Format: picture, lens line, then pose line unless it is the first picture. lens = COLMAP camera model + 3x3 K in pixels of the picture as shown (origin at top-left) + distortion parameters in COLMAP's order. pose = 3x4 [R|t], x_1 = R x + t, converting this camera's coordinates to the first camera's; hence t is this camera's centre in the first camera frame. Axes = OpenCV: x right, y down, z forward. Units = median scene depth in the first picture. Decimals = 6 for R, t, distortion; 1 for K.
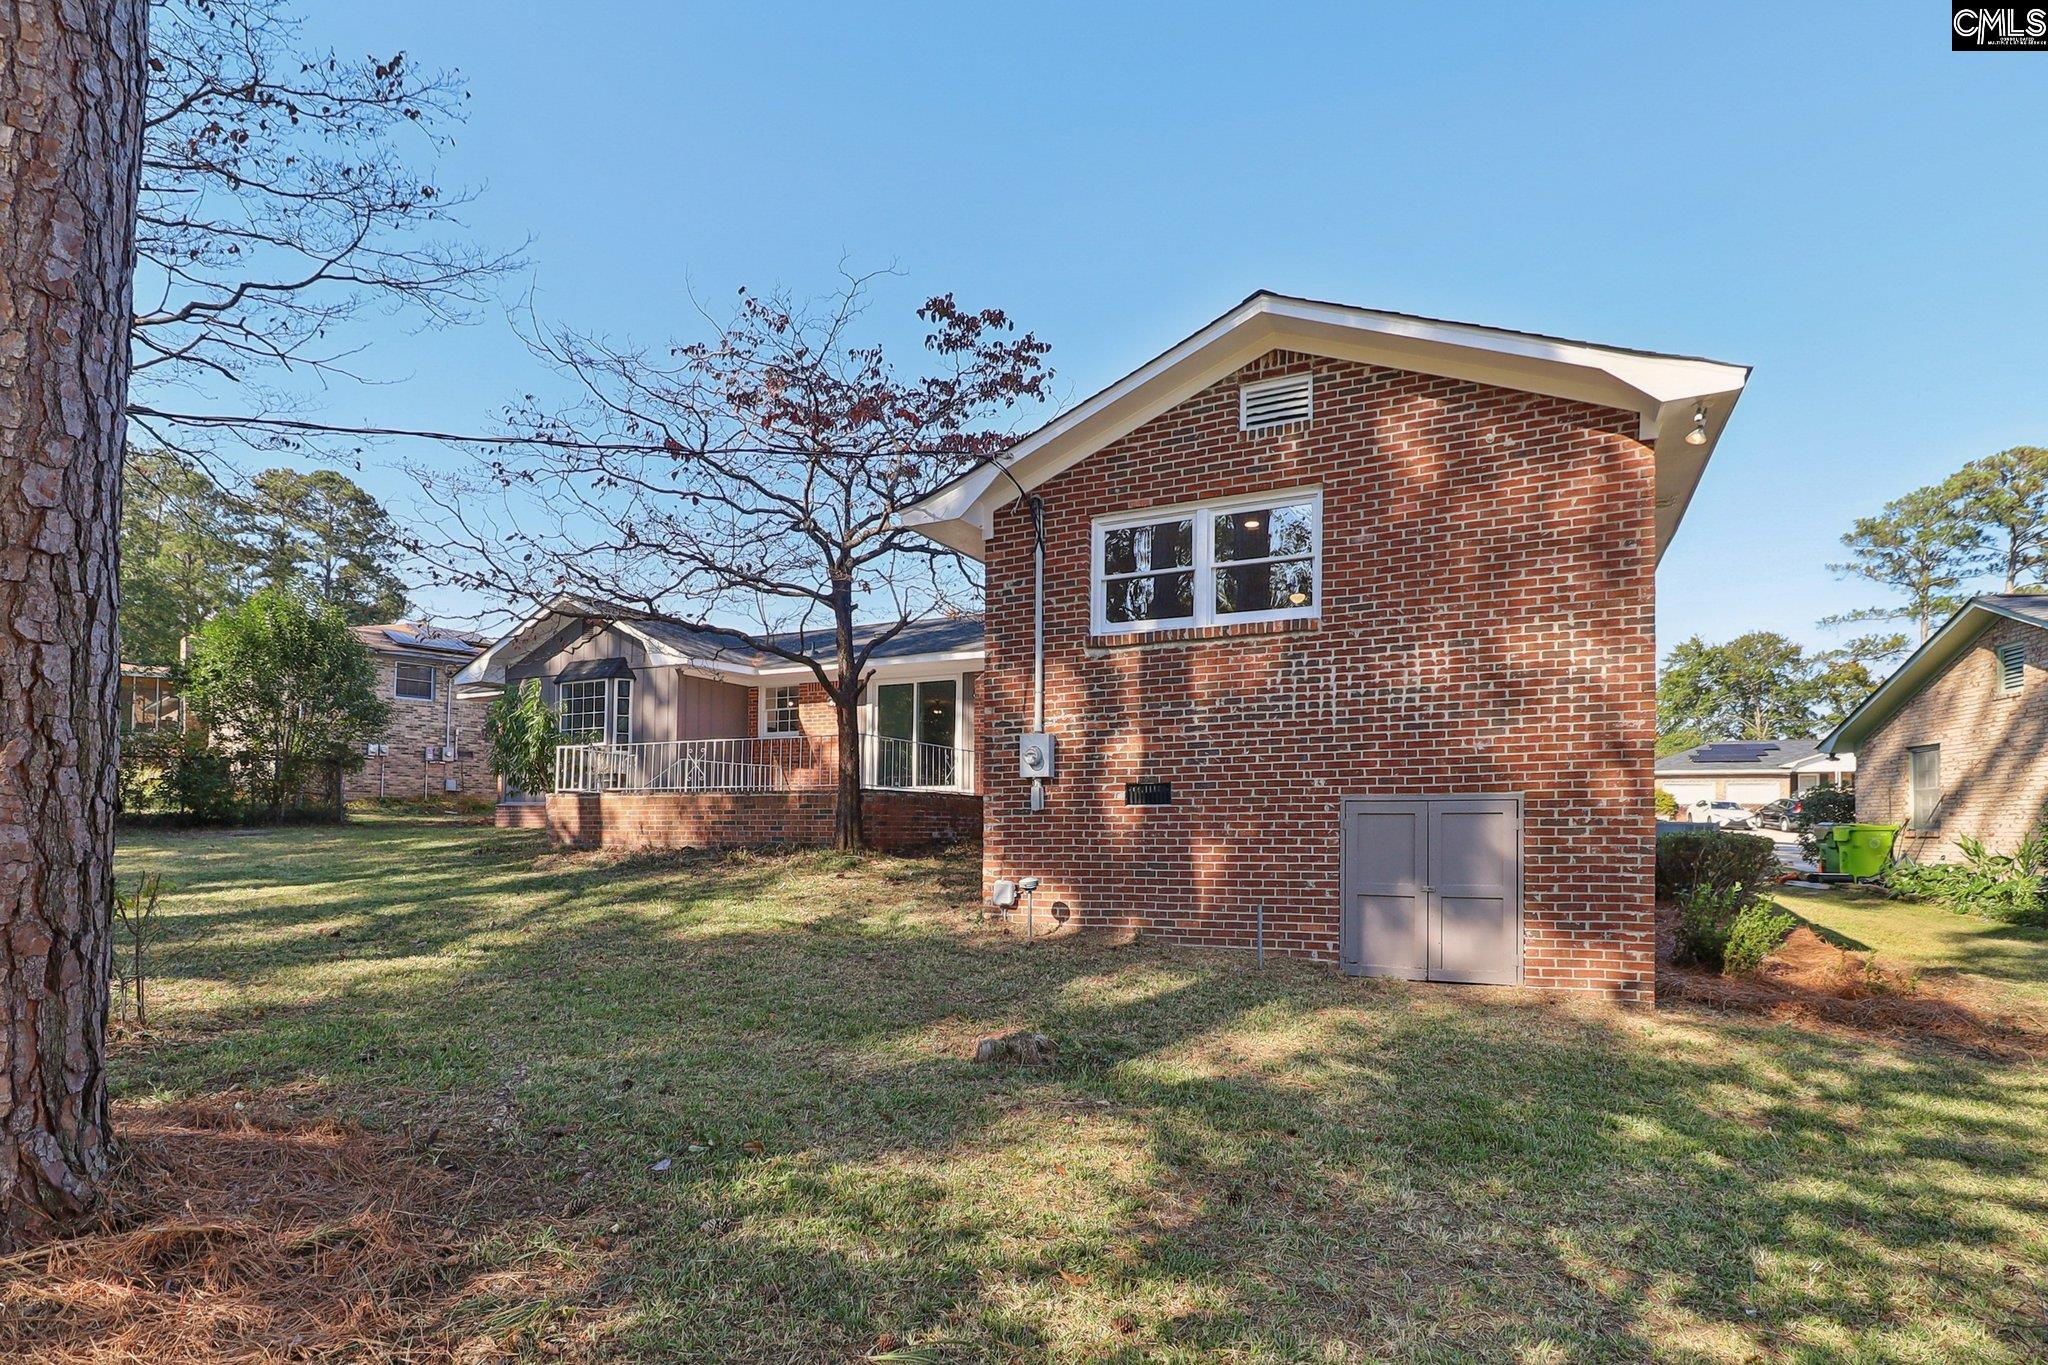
lens RADIAL K [[968.5, 0, 1033.6], [0, 968.5, 648.7], [0, 0, 1]] dist [0.000175, -0.013737]
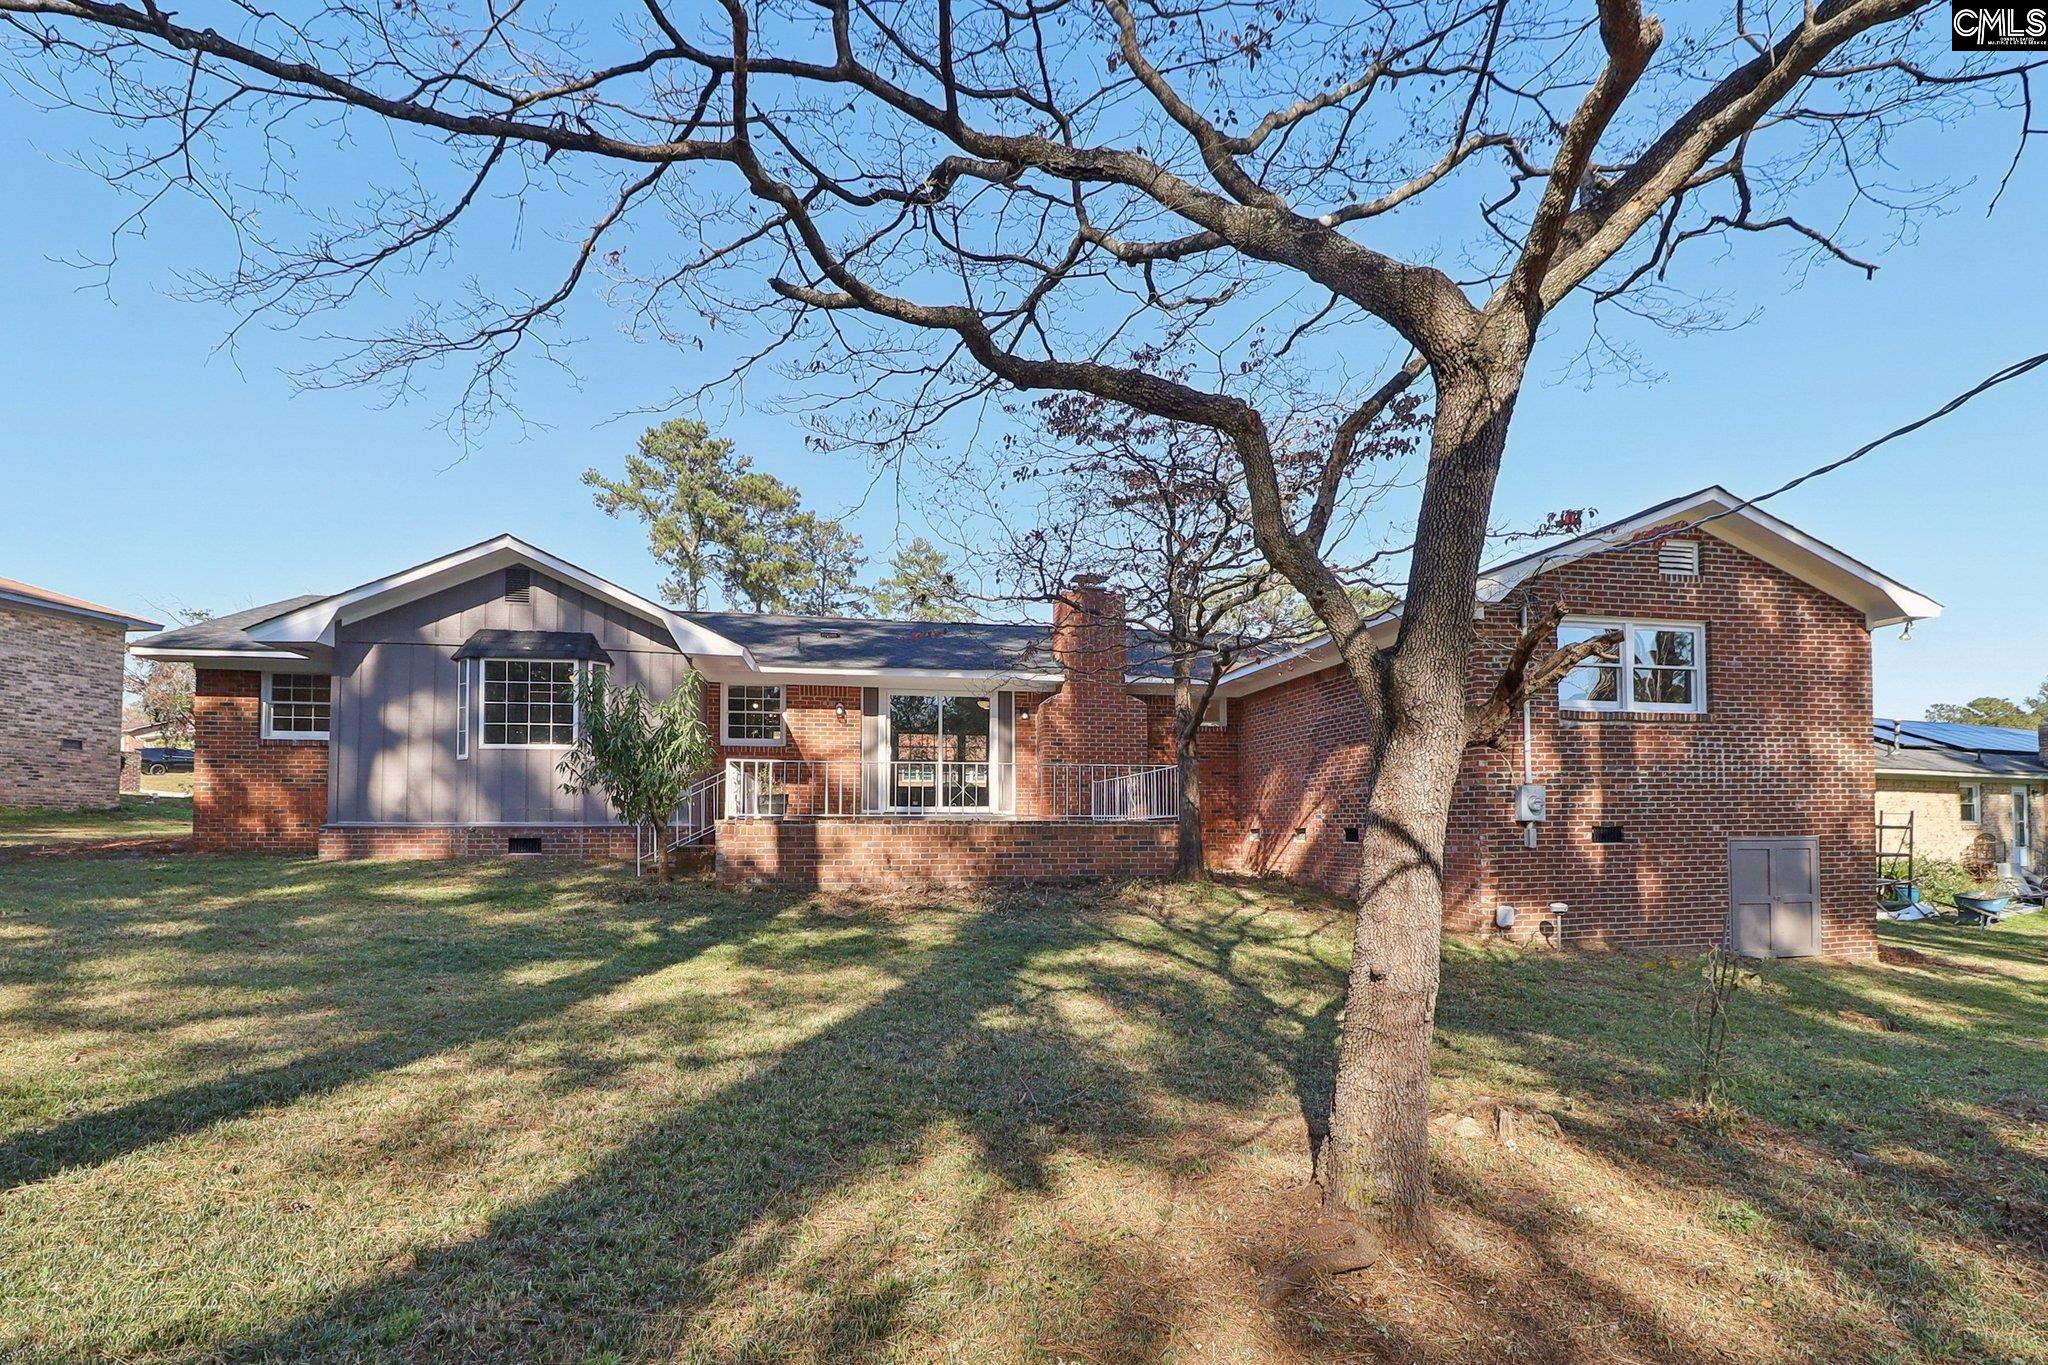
lens RADIAL K [[968.5, 0, 1033.6], [0, 968.5, 648.7], [0, 0, 1]] dist [0.000175, -0.013737]
pose [[0.806991, 0.104575, 0.581231, -1.304122], [-0.103944, 0.993984, -0.034519, 0.024844], [-0.581344, -0.032559, 0.813006, 0.392964]]
